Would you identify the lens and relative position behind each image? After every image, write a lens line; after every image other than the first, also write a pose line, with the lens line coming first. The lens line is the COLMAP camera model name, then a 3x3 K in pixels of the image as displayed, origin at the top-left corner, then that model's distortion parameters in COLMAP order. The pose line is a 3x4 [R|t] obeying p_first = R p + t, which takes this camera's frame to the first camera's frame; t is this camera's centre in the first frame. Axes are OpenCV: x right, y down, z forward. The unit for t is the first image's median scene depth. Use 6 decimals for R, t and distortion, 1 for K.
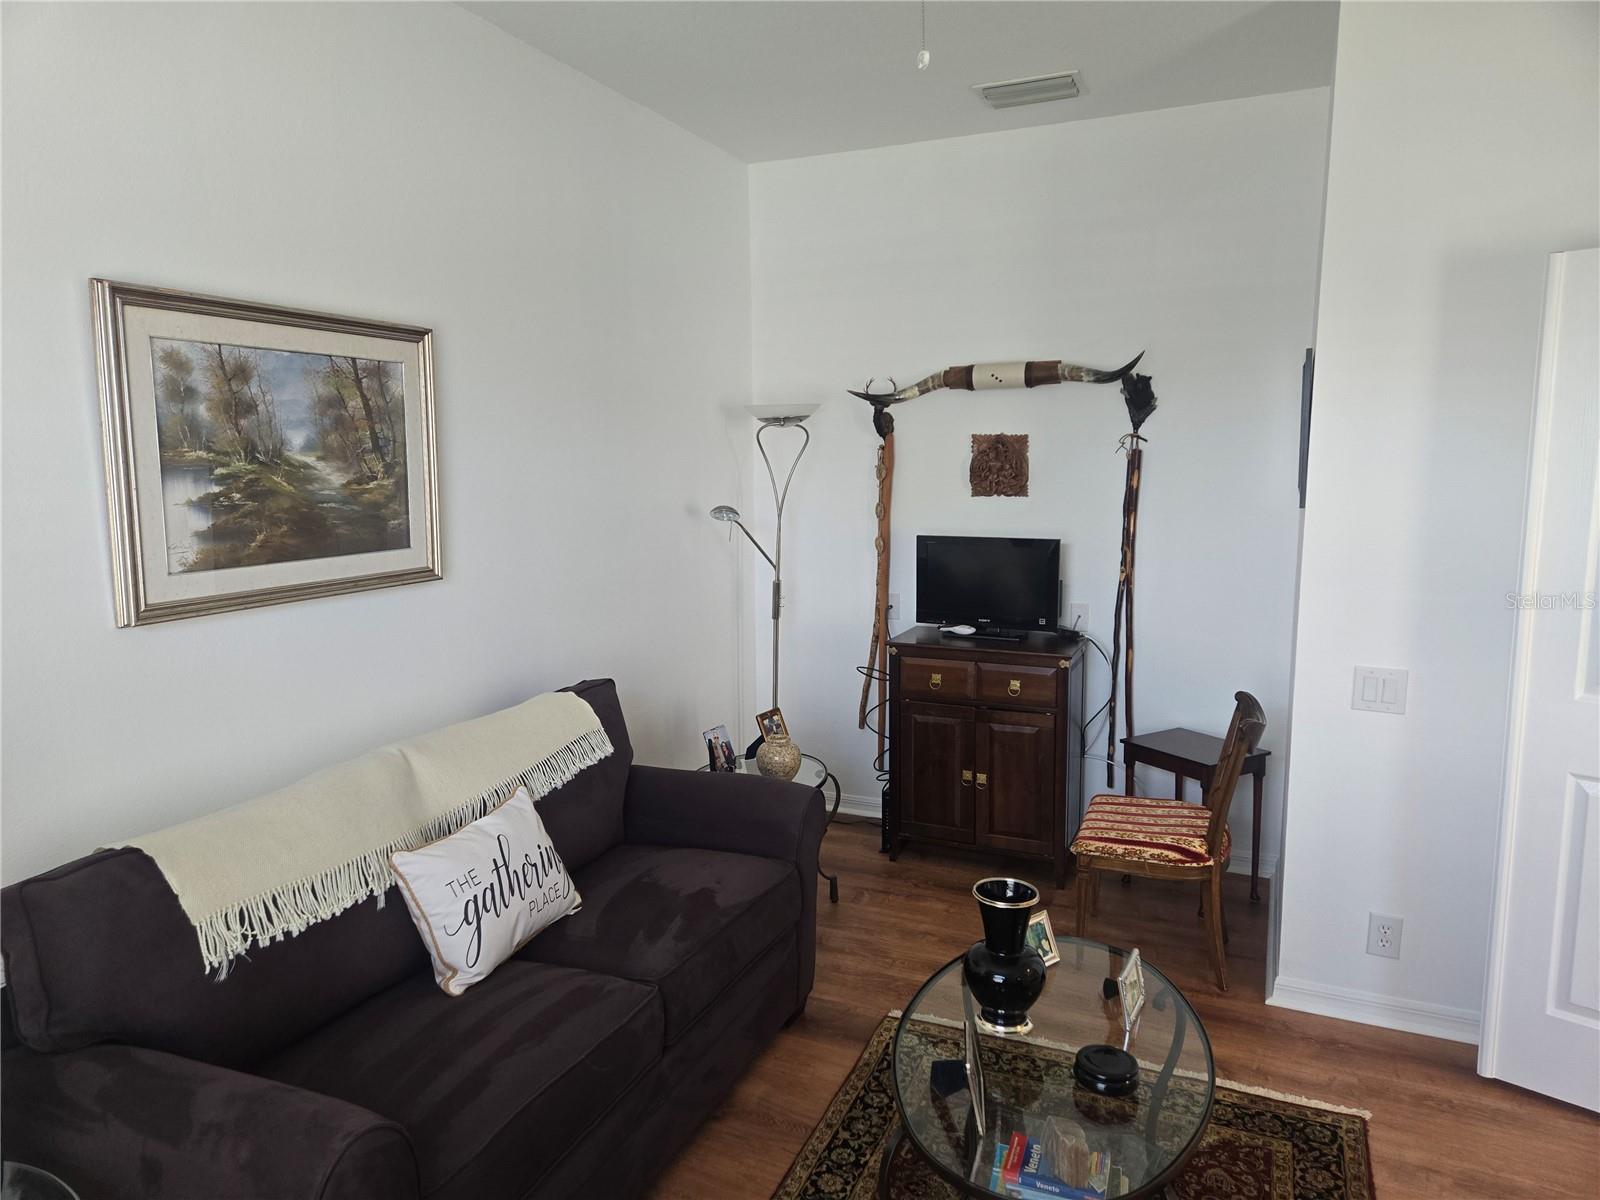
lens RADIAL K [[1045.2, 0, 792.2], [0, 1045.2, 603.1], [0, 0, 1]] dist [0.011458, -0.000572]
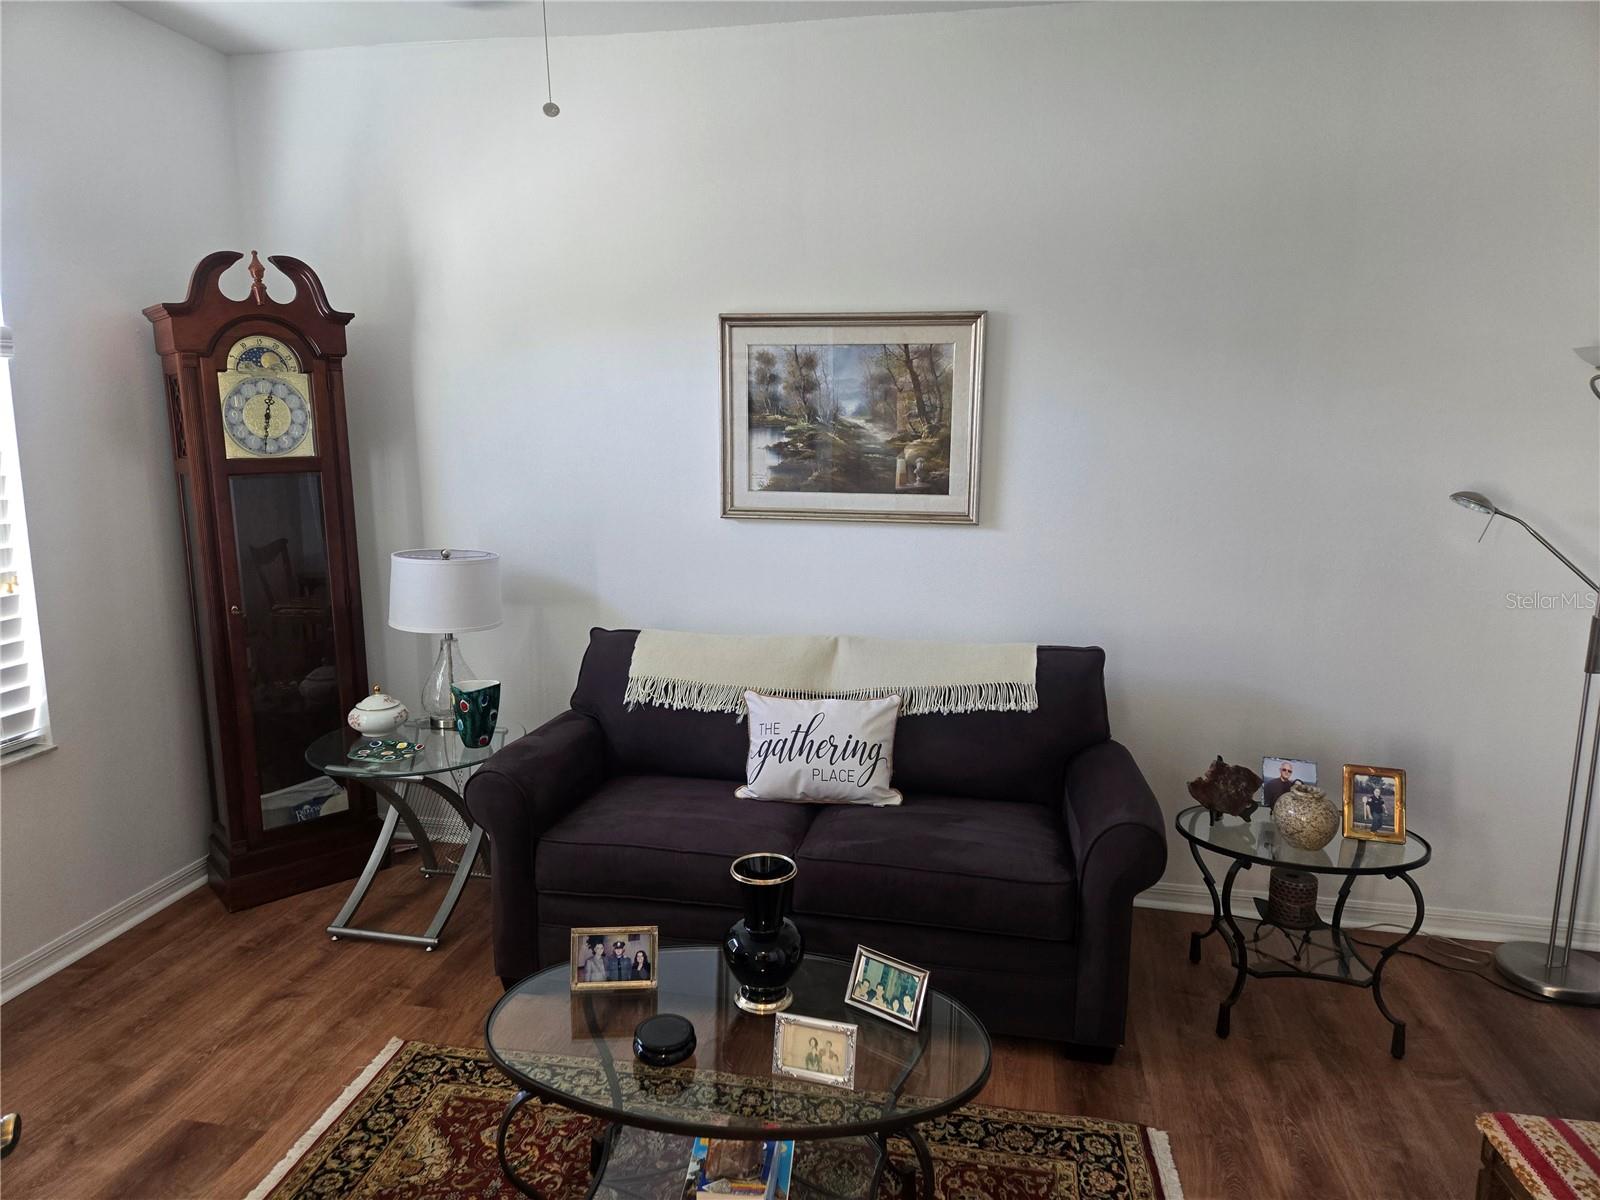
lens RADIAL K [[1045.2, 0, 789.6], [0, 1045.2, 596.8], [0, 0, 1]] dist [0.011458, -0.000572]
pose [[0.216559, 0.173609, -0.960709, 0.929108], [-0.145172, 0.978847, 0.144163, -0.100419], [0.965416, 0.108248, 0.237182, 0.634729]]
